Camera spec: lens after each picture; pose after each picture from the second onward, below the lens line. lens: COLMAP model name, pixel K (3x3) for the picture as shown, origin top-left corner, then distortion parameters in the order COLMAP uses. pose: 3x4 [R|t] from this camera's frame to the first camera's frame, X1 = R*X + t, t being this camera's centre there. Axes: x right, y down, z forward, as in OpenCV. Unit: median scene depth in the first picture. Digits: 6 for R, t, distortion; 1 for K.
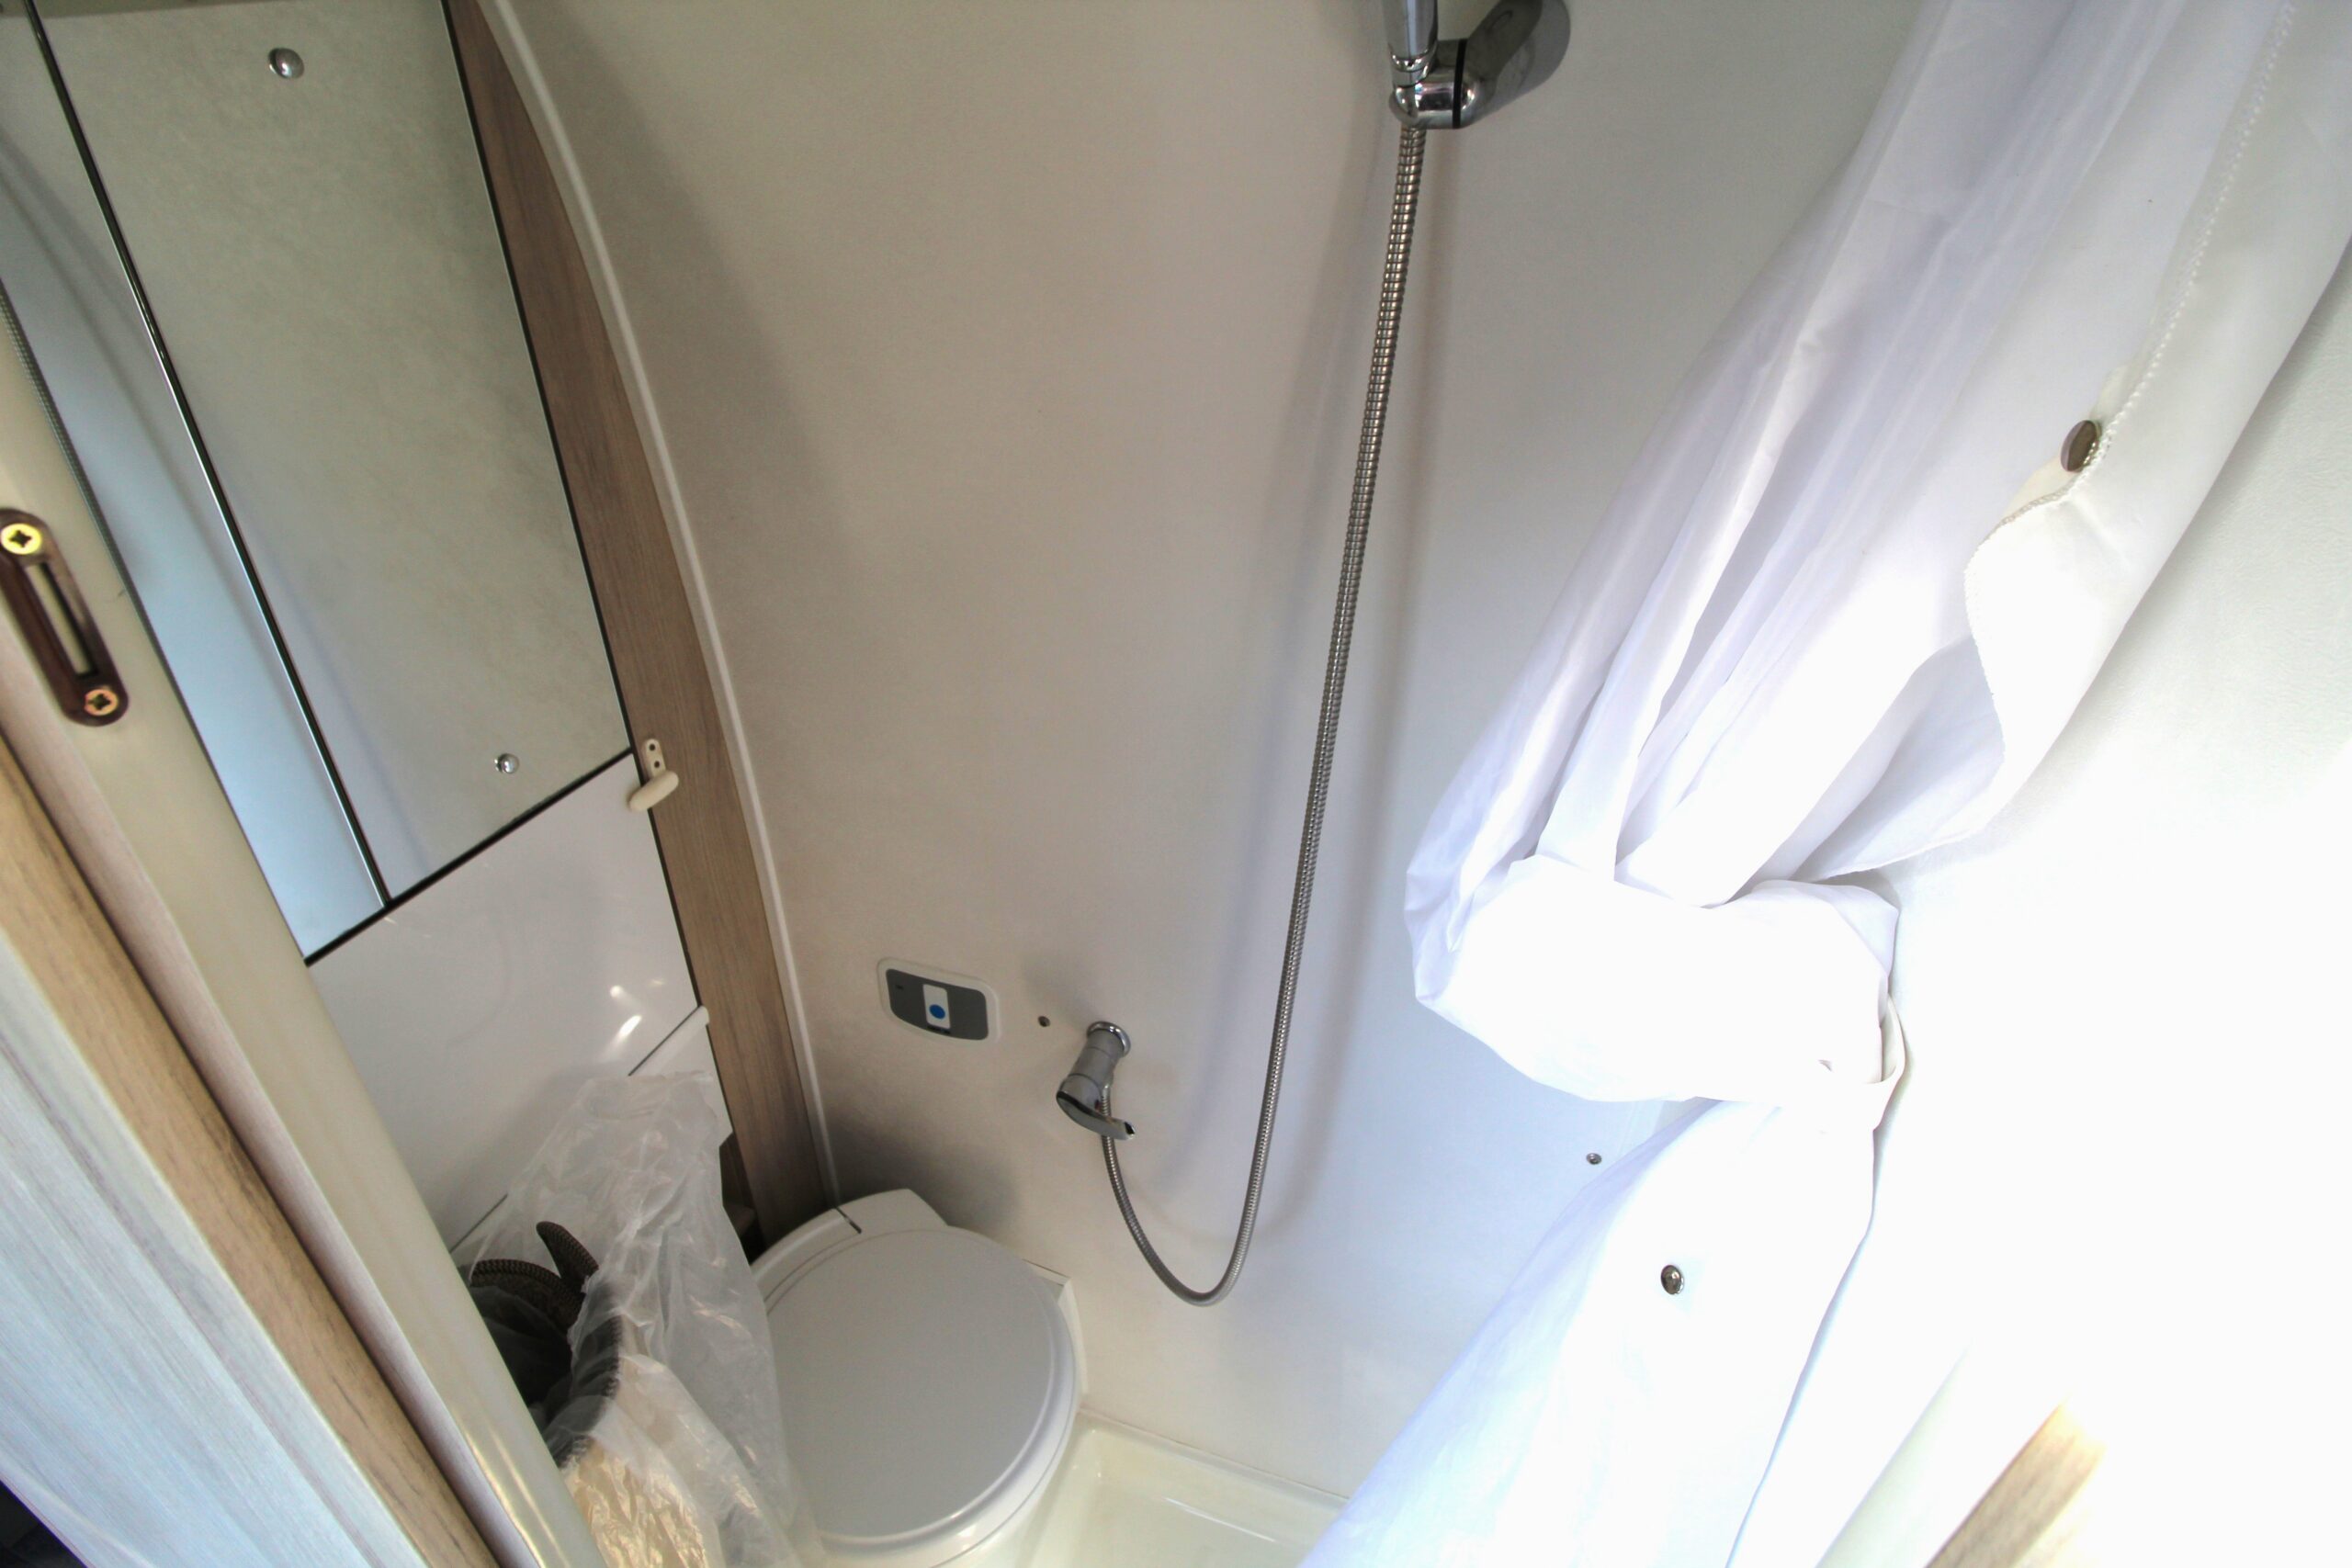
lens RADIAL K [[1094.9, 0, 1173.0], [0, 1094.9, 791.8], [0, 0, 1]] dist [-0.008708, -0.008188]
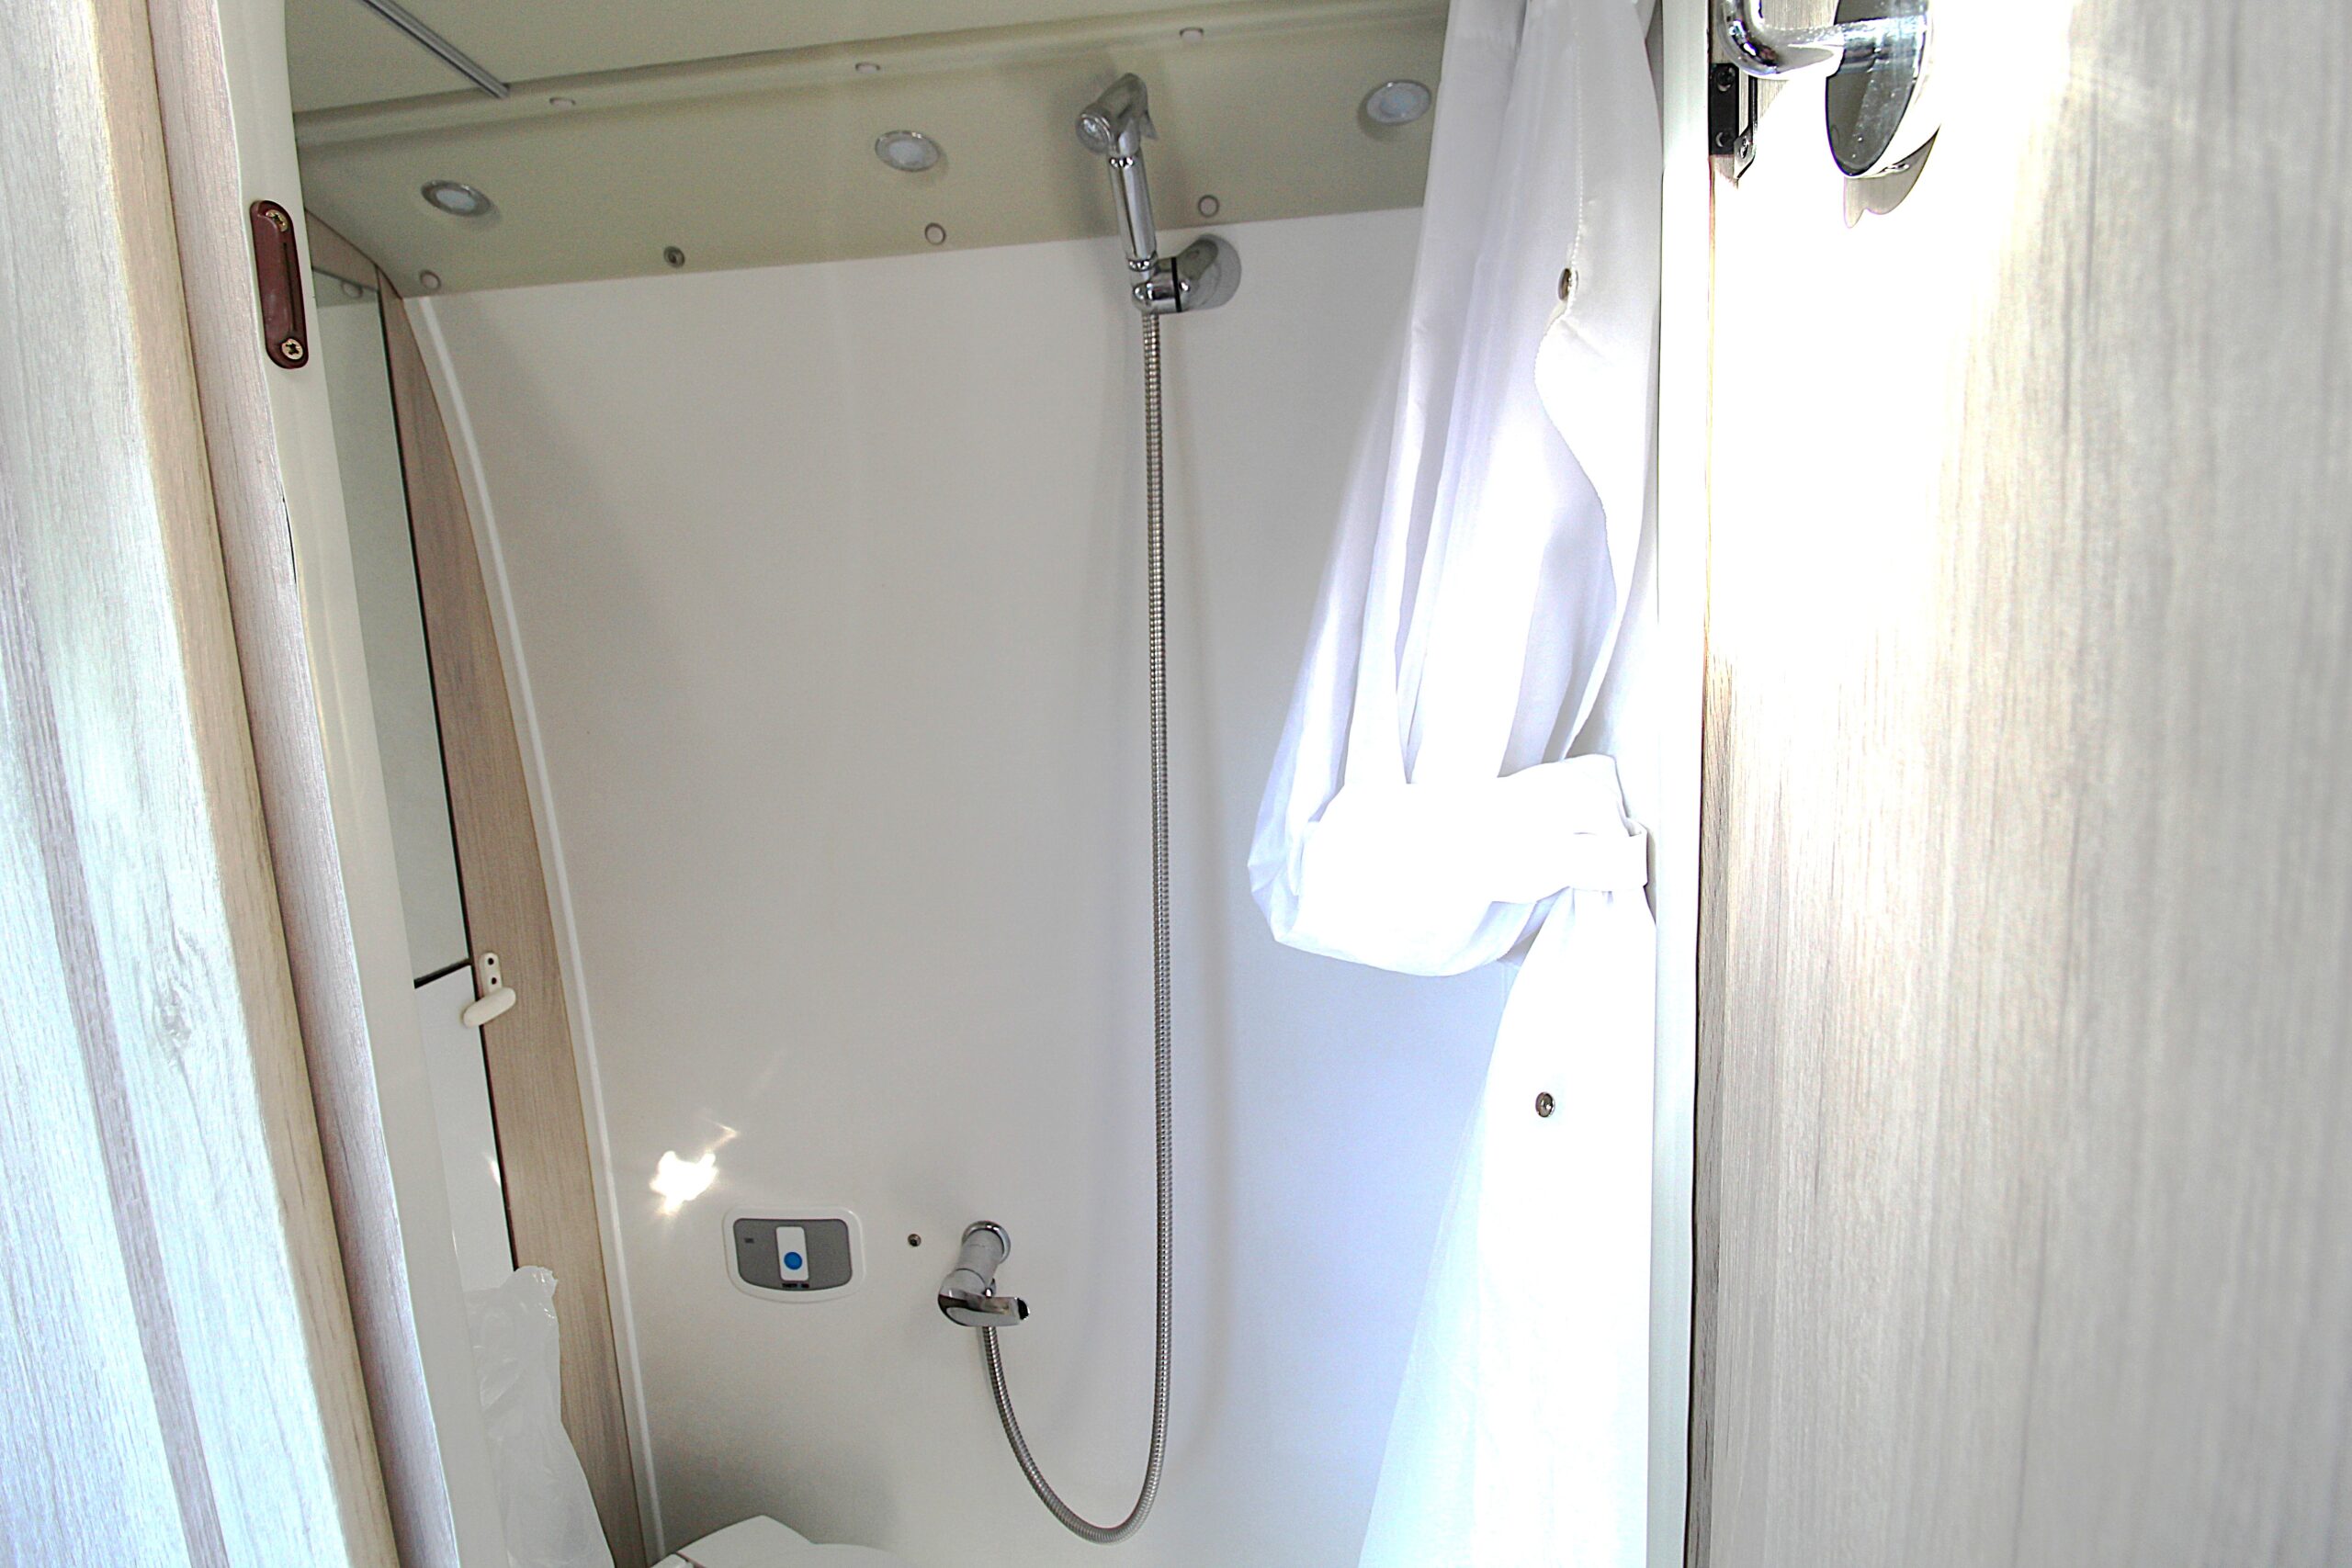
lens RADIAL K [[1094.9, 0, 1185.9], [0, 1094.9, 762.0], [0, 0, 1]] dist [-0.008708, -0.008188]
pose [[0.972950, -0.100769, 0.207879, -0.056016], [0.173861, 0.911938, -0.371675, 0.279649], [-0.152120, 0.397763, 0.904790, -0.054652]]
